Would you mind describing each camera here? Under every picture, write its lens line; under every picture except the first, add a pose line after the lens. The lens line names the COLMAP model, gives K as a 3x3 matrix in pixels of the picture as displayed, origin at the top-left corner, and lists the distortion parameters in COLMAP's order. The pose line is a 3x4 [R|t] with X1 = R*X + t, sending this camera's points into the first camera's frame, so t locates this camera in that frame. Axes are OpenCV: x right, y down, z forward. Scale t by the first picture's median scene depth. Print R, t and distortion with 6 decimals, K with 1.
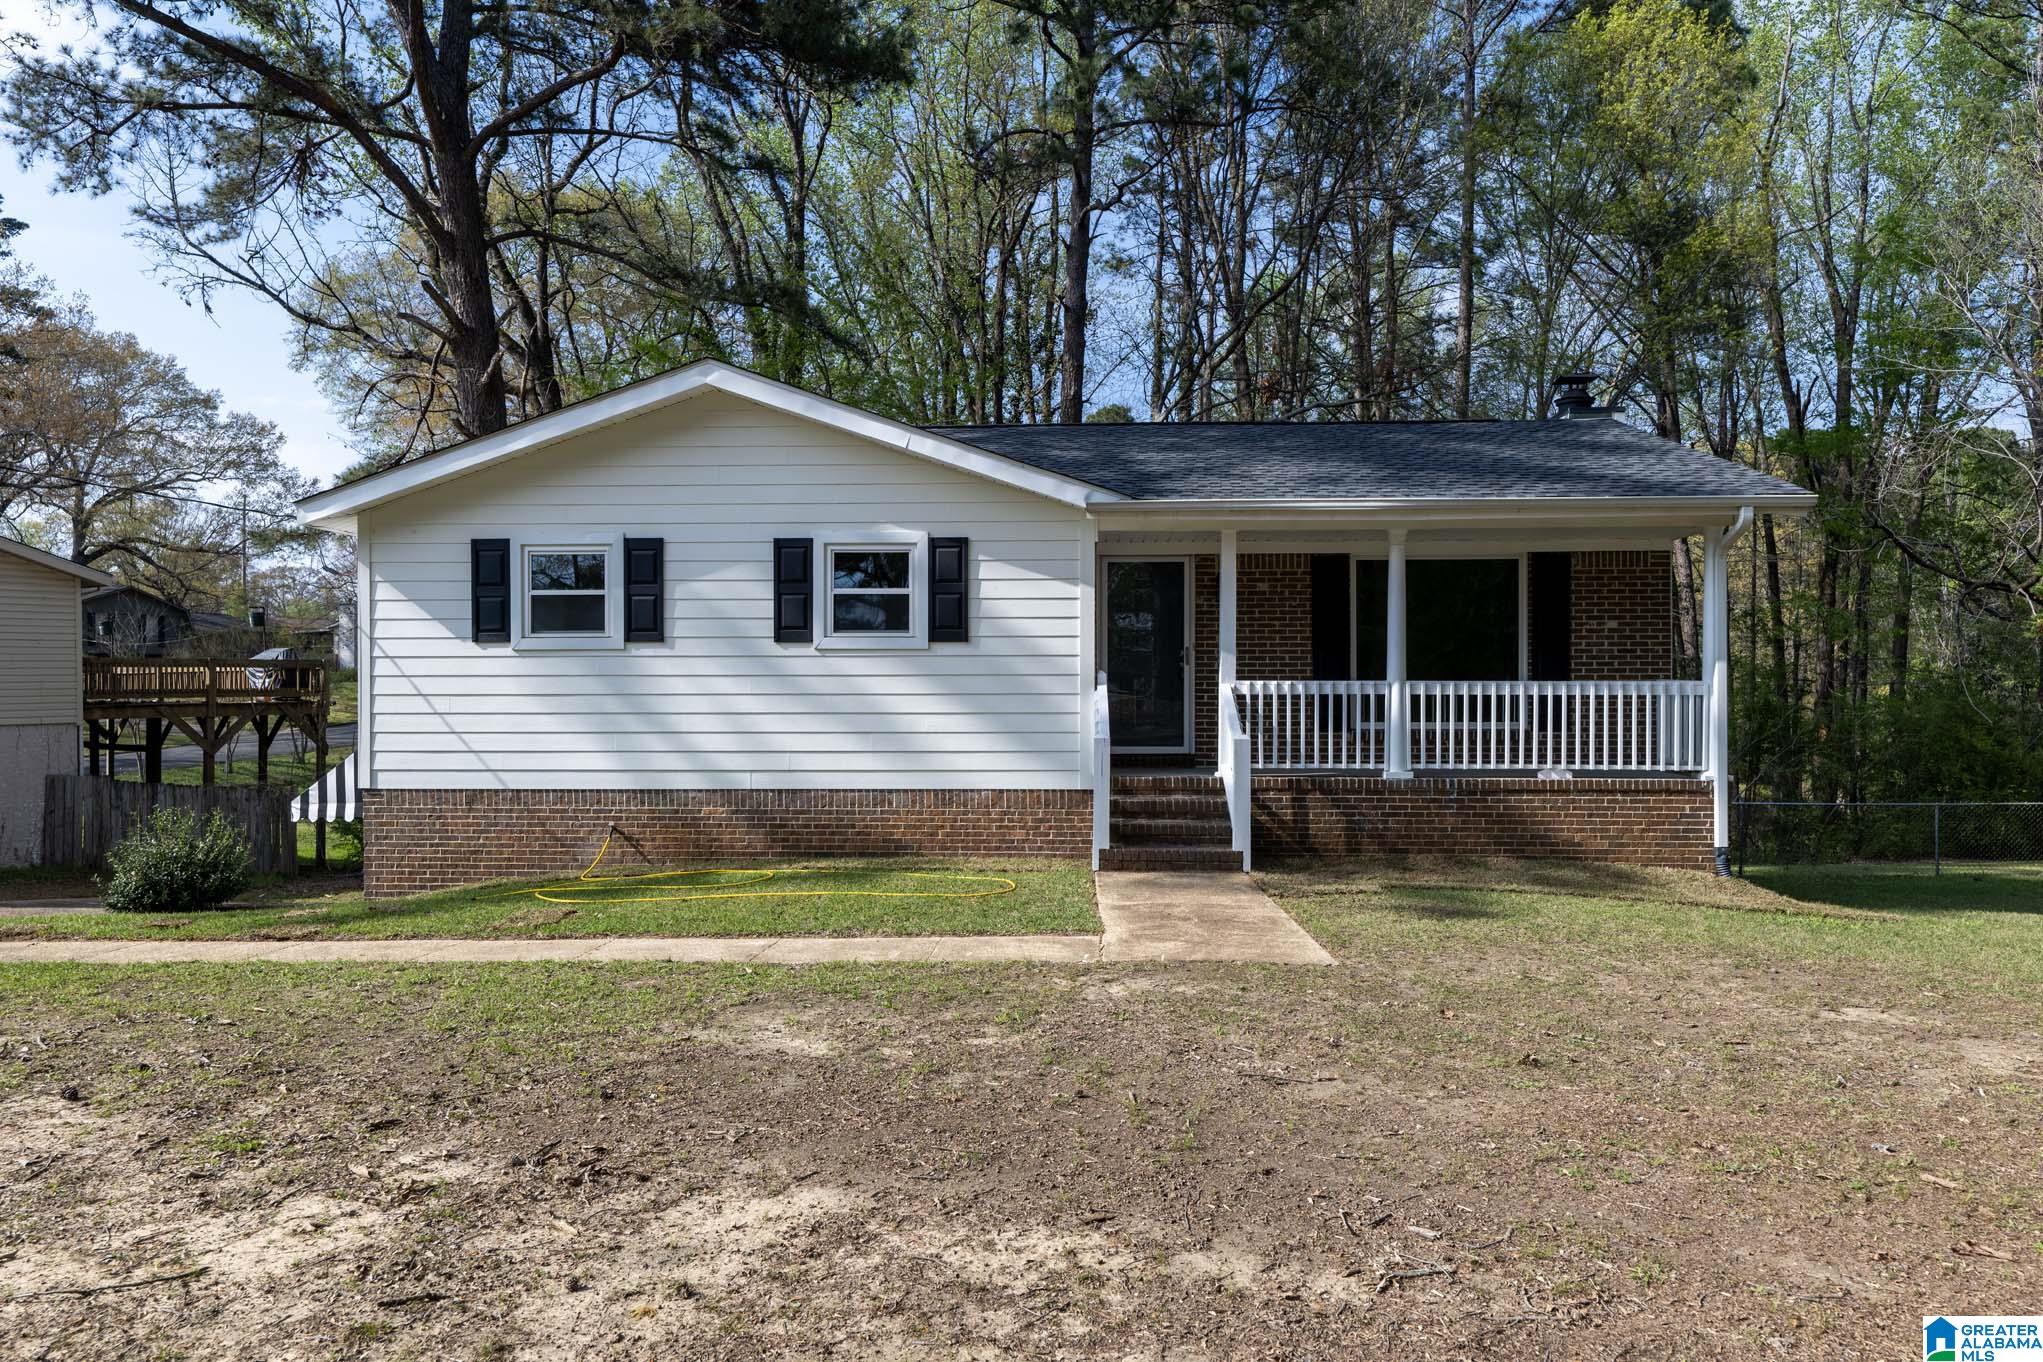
lens RADIAL K [[1417.5, 0, 1022.6], [0, 1417.5, 681.3], [0, 0, 1]] dist [-0.004796, -0.000250]
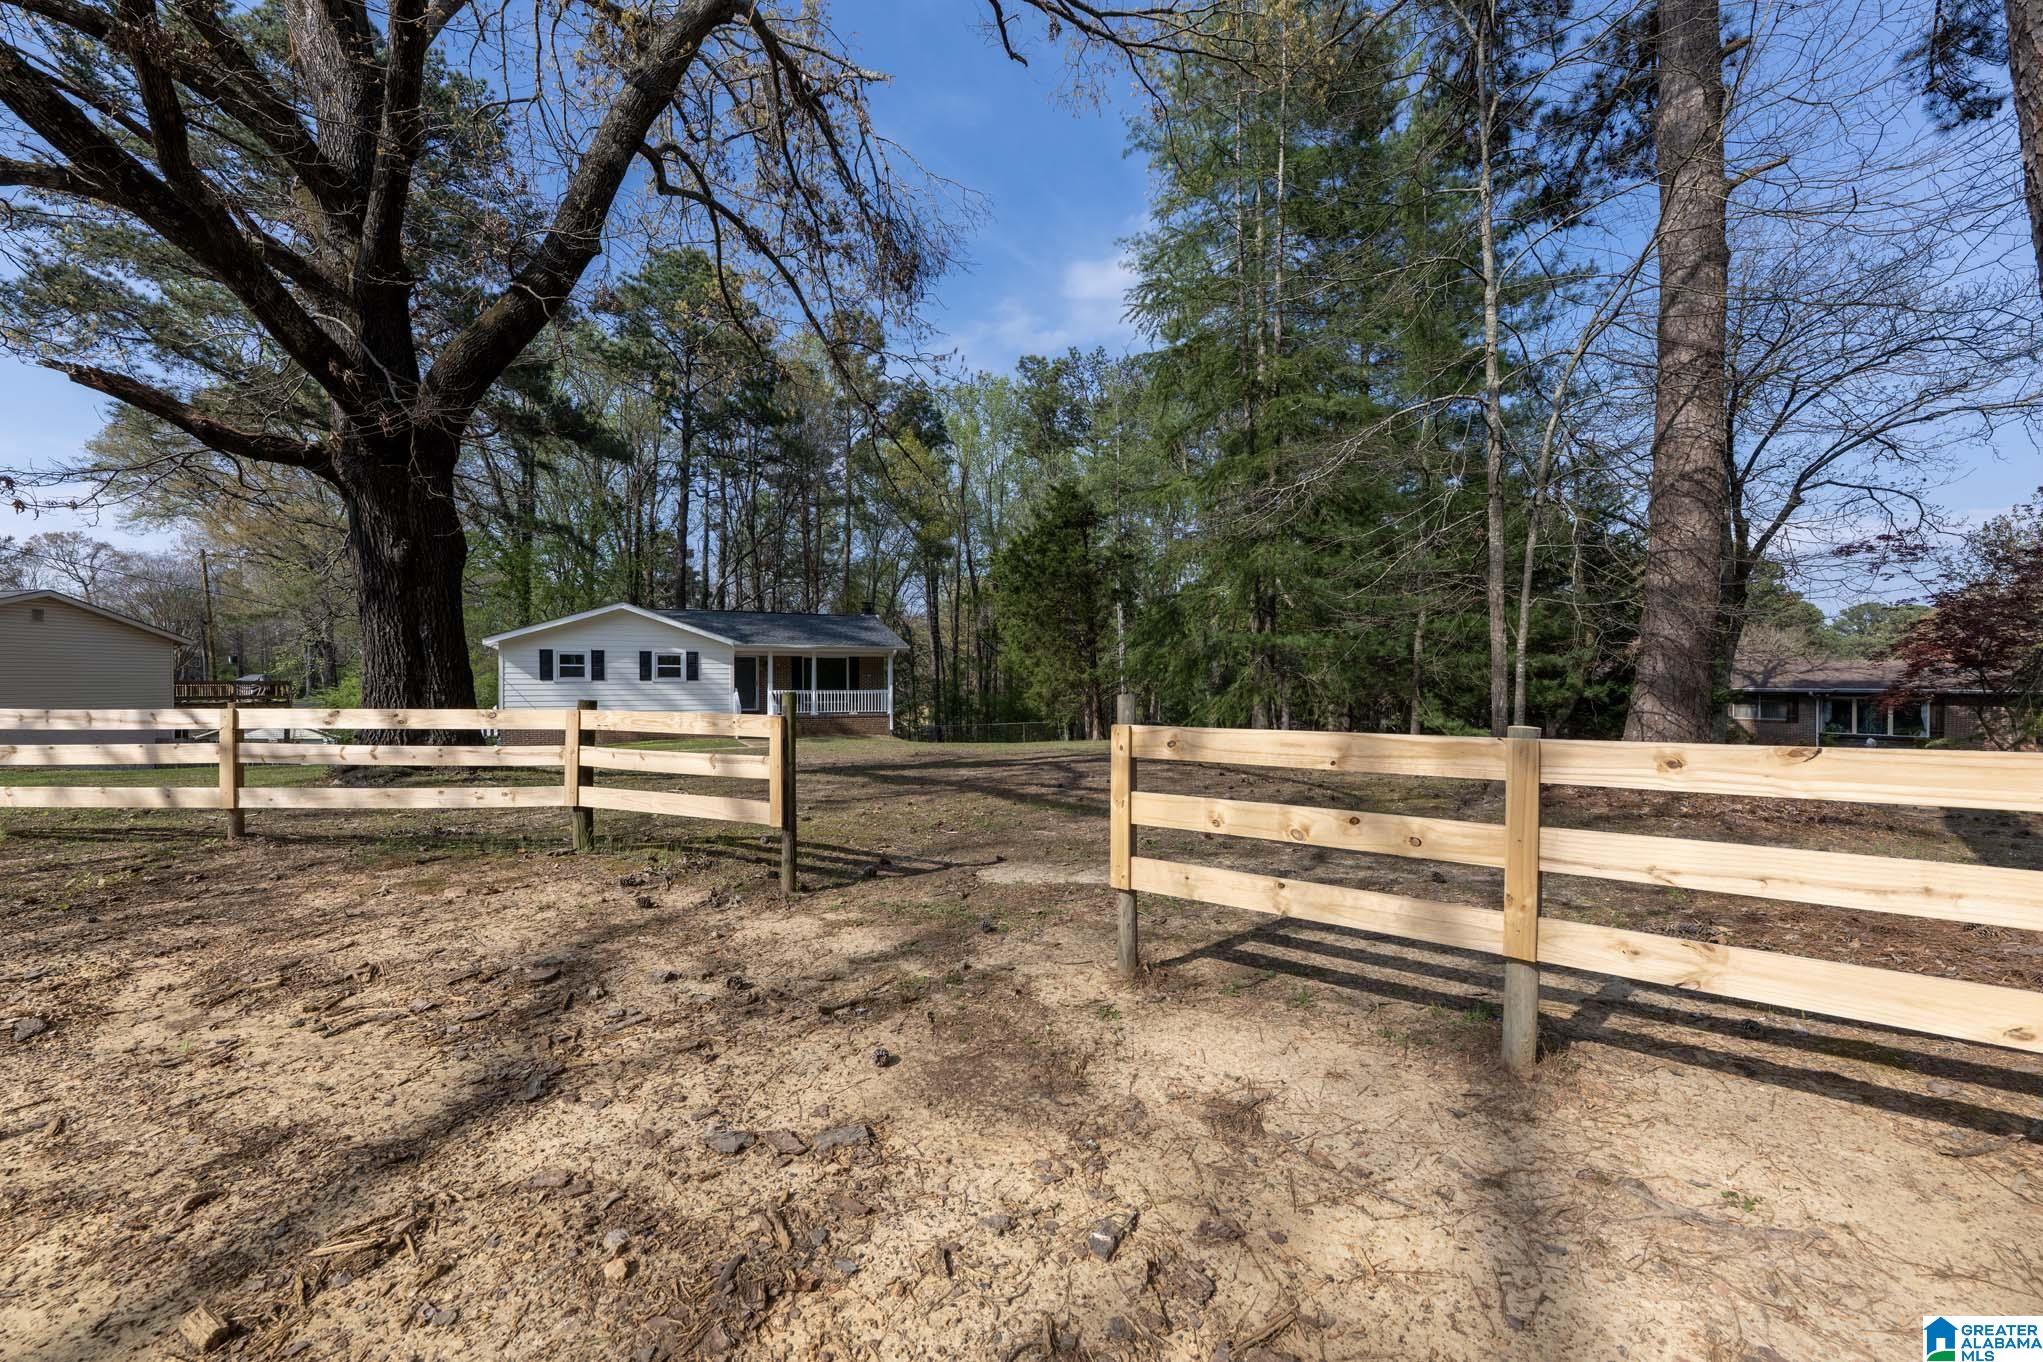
lens RADIAL K [[806.4, 0, 1023.4], [0, 806.4, 684.5], [0, 0, 1]] dist [-0.000228, -0.000012]
pose [[0.873148, -0.000941, 0.487454, -0.320156], [0.002241, 0.999995, -0.002084, -0.010561], [-0.487450, 0.002912, 0.873146, -1.238232]]
